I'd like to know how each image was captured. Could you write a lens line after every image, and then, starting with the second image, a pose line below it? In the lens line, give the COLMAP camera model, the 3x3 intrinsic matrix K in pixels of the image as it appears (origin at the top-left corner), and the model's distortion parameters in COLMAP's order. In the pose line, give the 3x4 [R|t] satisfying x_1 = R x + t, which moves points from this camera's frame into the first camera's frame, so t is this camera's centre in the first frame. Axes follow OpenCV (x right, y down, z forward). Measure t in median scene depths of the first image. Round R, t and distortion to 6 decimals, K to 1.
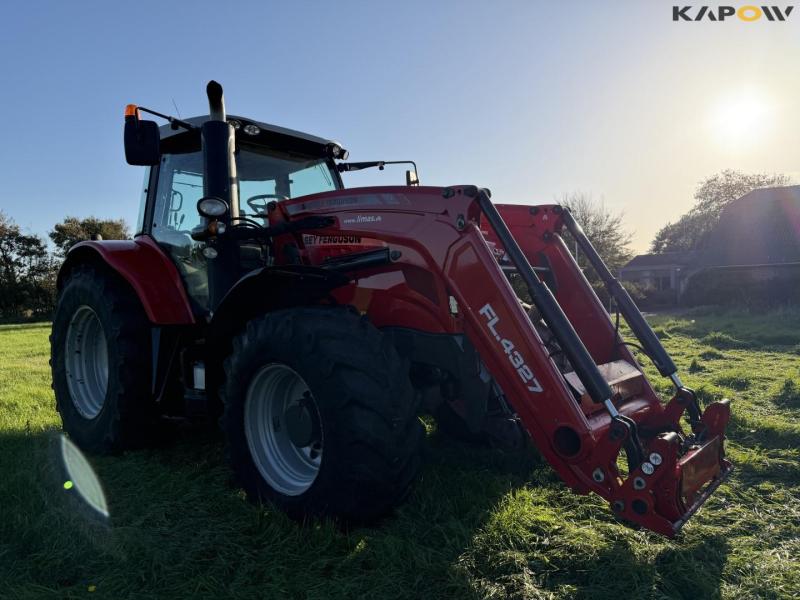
lens RADIAL K [[569.1, 0, 400.3], [0, 569.1, 292.5], [0, 0, 1]] dist [0.112681, -0.154282]
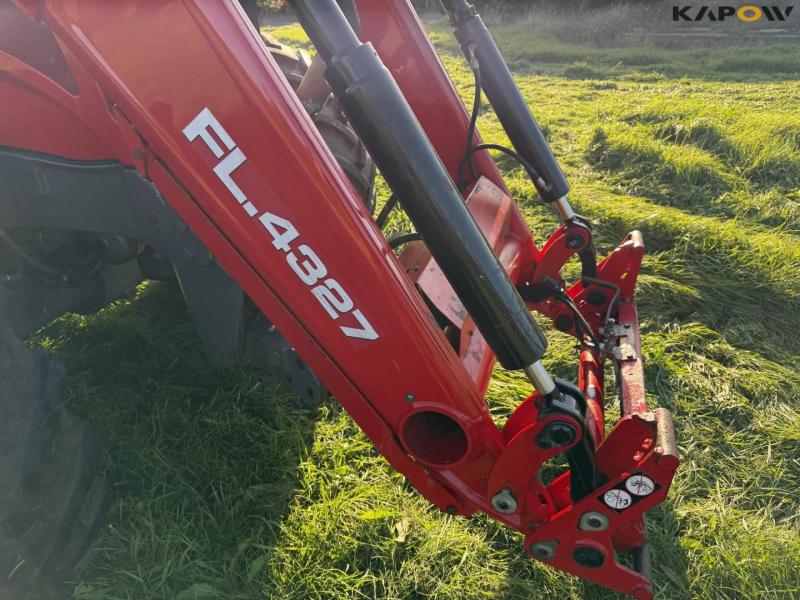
lens RADIAL K [[575.5, 0, 410.6], [0, 575.5, 302.9], [0, 0, 1]] dist [0.134557, -0.189799]
pose [[0.906543, -0.196072, 0.373811, 0.112404], [-0.000923, 0.884650, 0.466255, -0.040684], [-0.422111, -0.423026, 0.801793, 0.630132]]
